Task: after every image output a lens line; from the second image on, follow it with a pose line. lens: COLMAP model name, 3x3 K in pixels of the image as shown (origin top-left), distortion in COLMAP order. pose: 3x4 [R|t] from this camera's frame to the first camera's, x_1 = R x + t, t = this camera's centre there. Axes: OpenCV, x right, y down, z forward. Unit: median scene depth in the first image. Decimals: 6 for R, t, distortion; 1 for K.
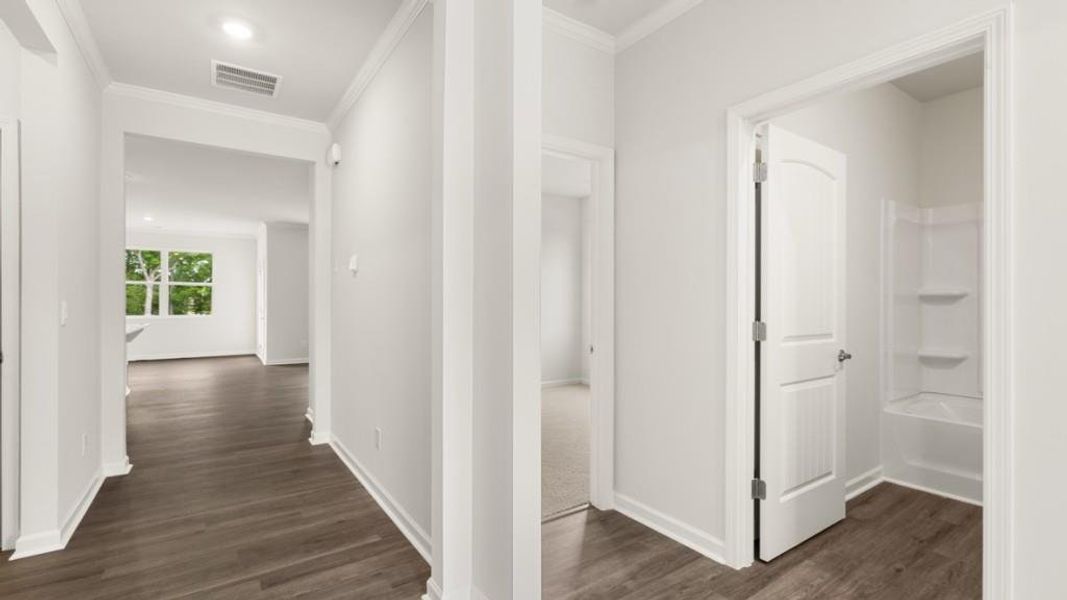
lens RADIAL K [[459.7, 0, 547.3], [0, 459.7, 306.0], [0, 0, 1]] dist [-0.018619, -0.000011]
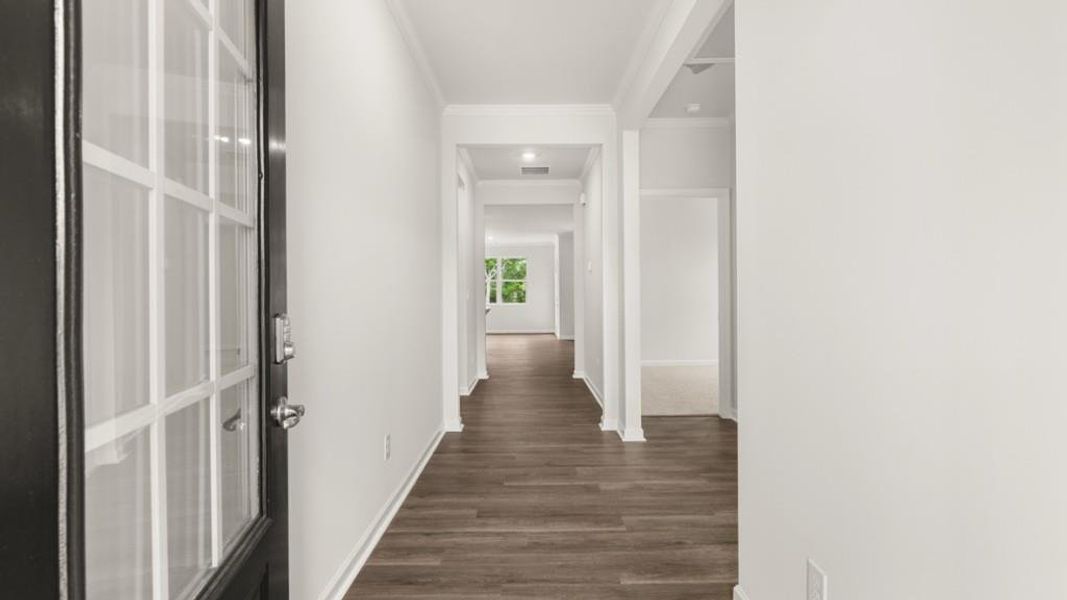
lens RADIAL K [[489.7, 0, 533.5], [0, 489.7, 300.0], [0, 0, 1]] dist [-0.001297, -0.000192]
pose [[0.809344, -0.006296, -0.587302, 0.153750], [0.009180, 0.999956, 0.001930, 0.008533], [0.587264, -0.006954, 0.809366, -0.191649]]
